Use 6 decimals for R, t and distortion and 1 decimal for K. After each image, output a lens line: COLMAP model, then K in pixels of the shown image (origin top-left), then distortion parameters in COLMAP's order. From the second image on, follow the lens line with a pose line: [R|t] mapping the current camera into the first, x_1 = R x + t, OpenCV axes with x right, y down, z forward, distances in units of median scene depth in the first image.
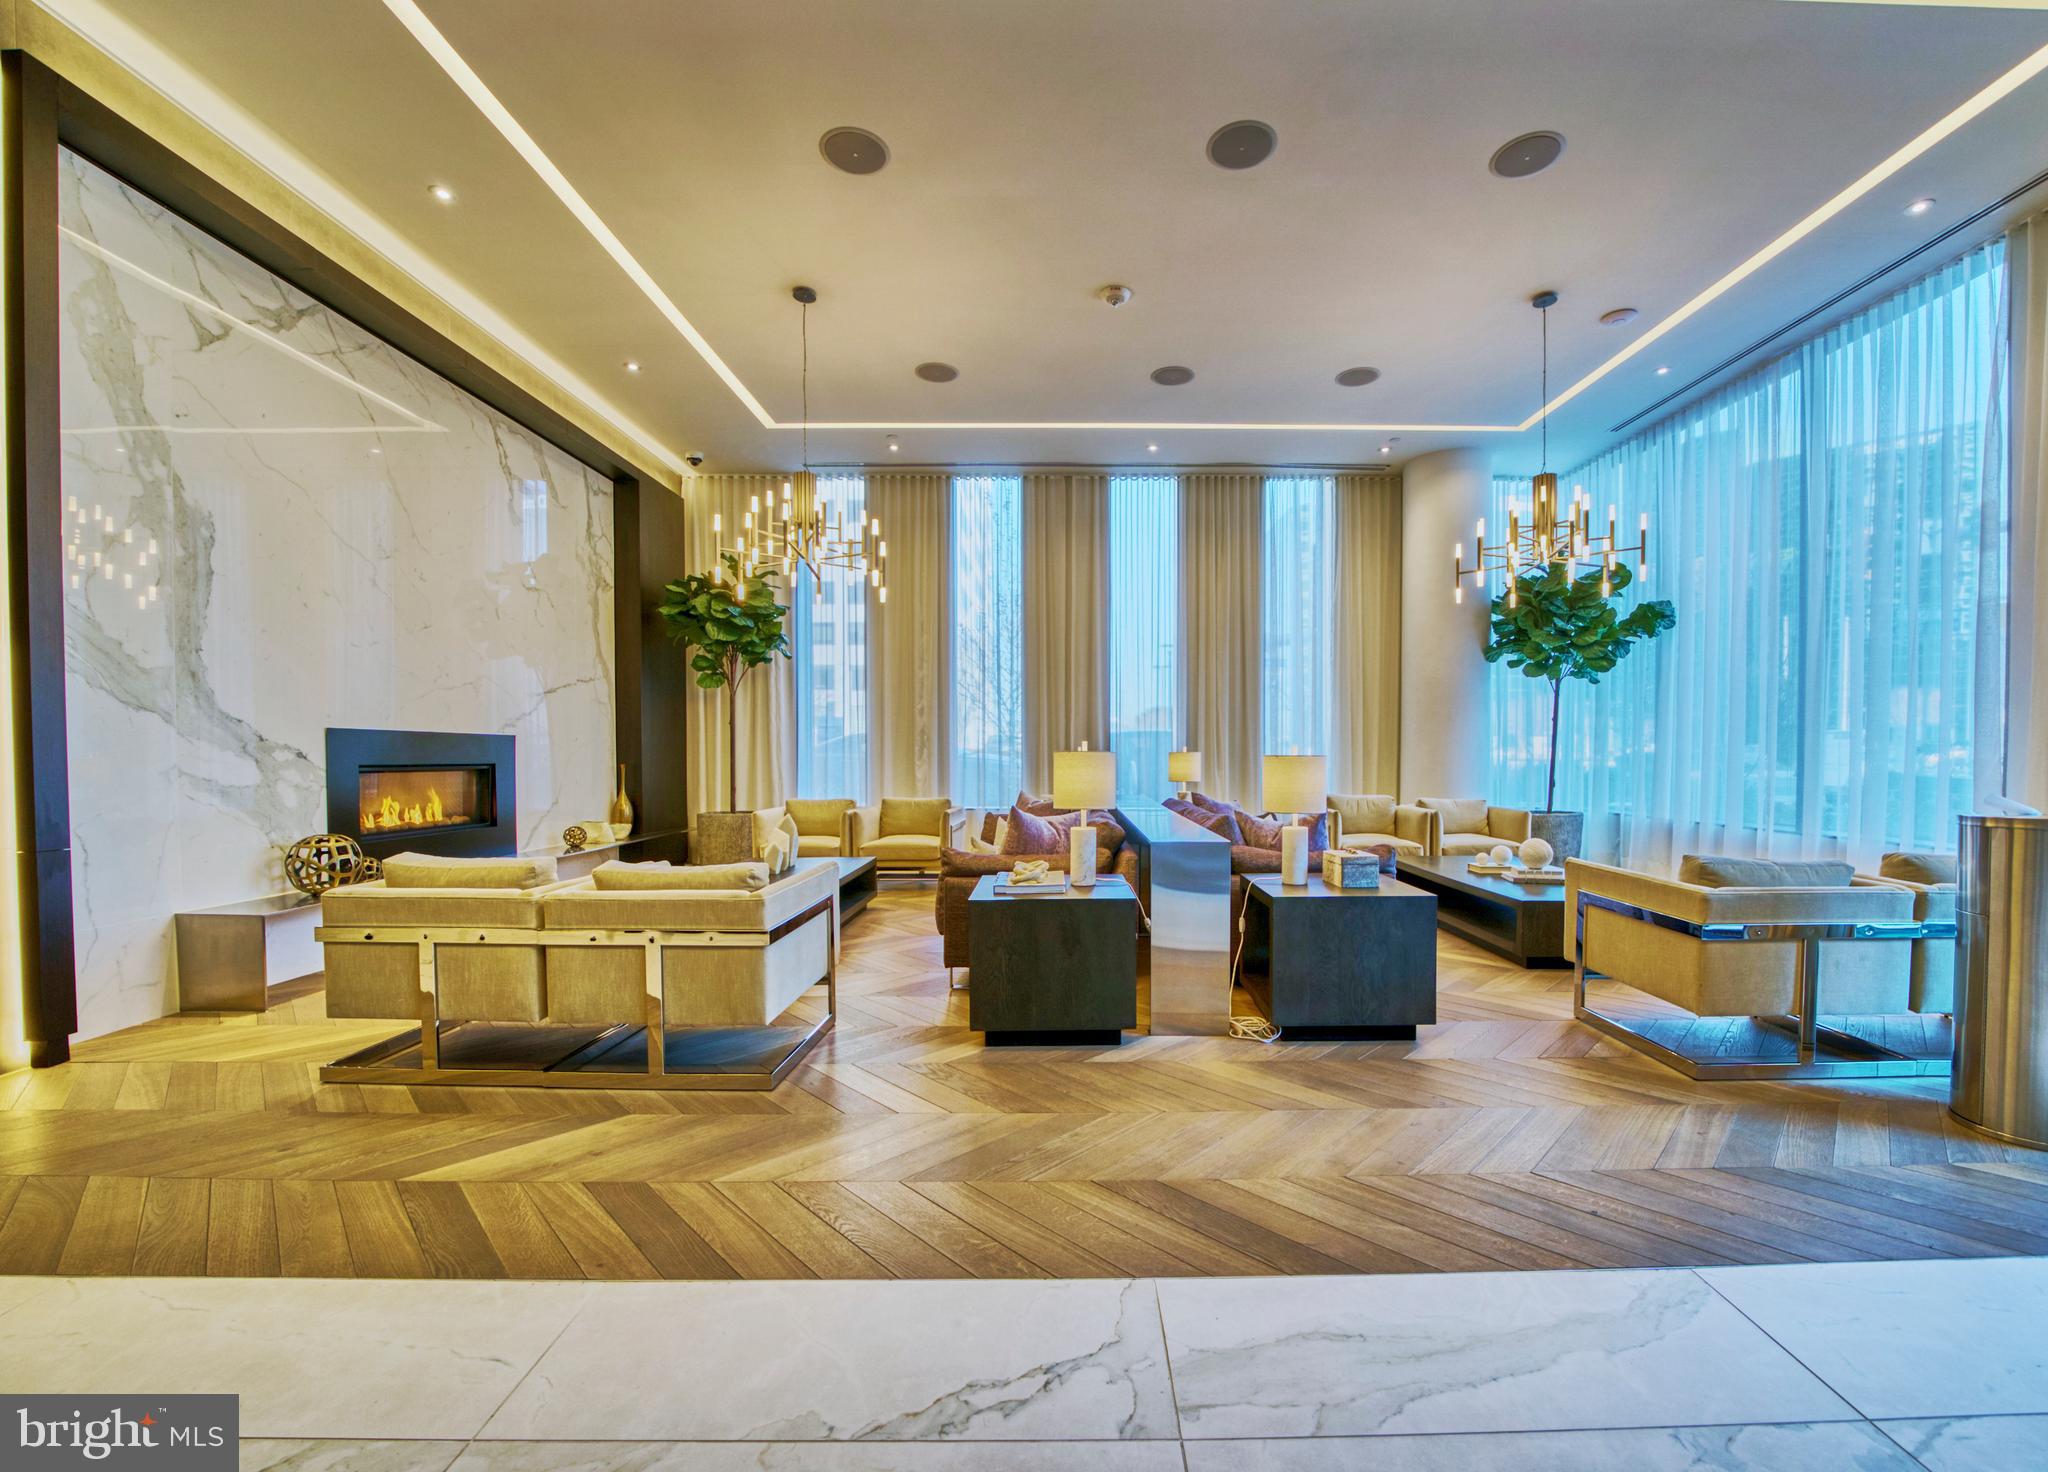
lens RADIAL K [[845.0, 0, 1083.1], [0, 845.0, 776.4], [0, 0, 1]] dist [-0.022062, 0.000009]
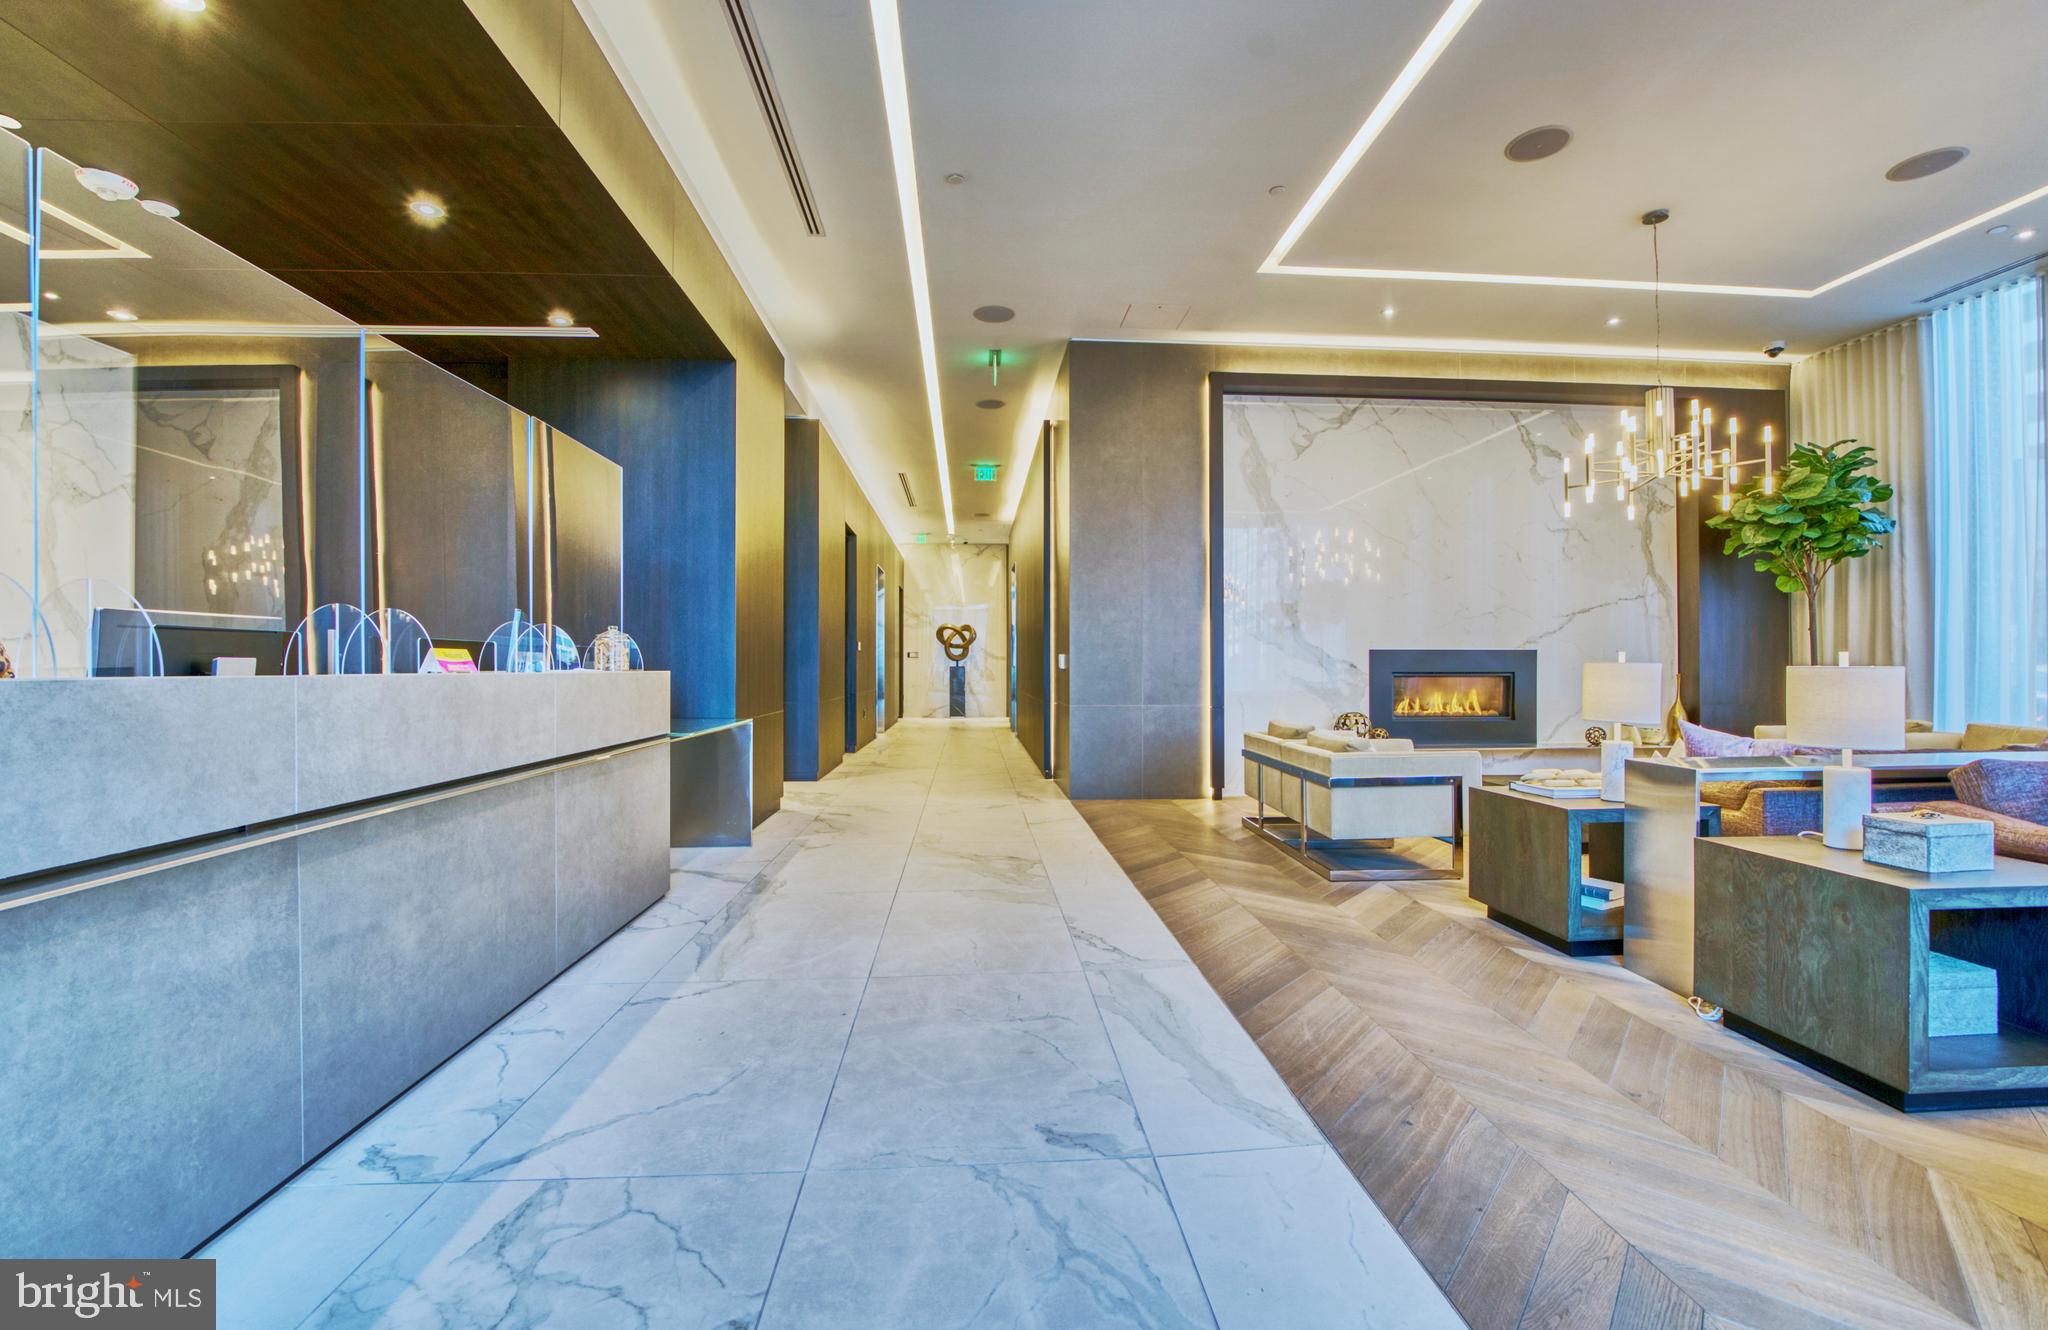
lens RADIAL K [[822.6, 0, 1024.0], [0, 822.6, 665.0], [0, 0, 1]] dist [-0.019304, 0.000387]
pose [[0.059105, -0.000506, -0.998252, 0.750111], [-0.023192, 0.999729, -0.001880, -0.008091], [0.997982, 0.023263, 0.059077, 0.221650]]
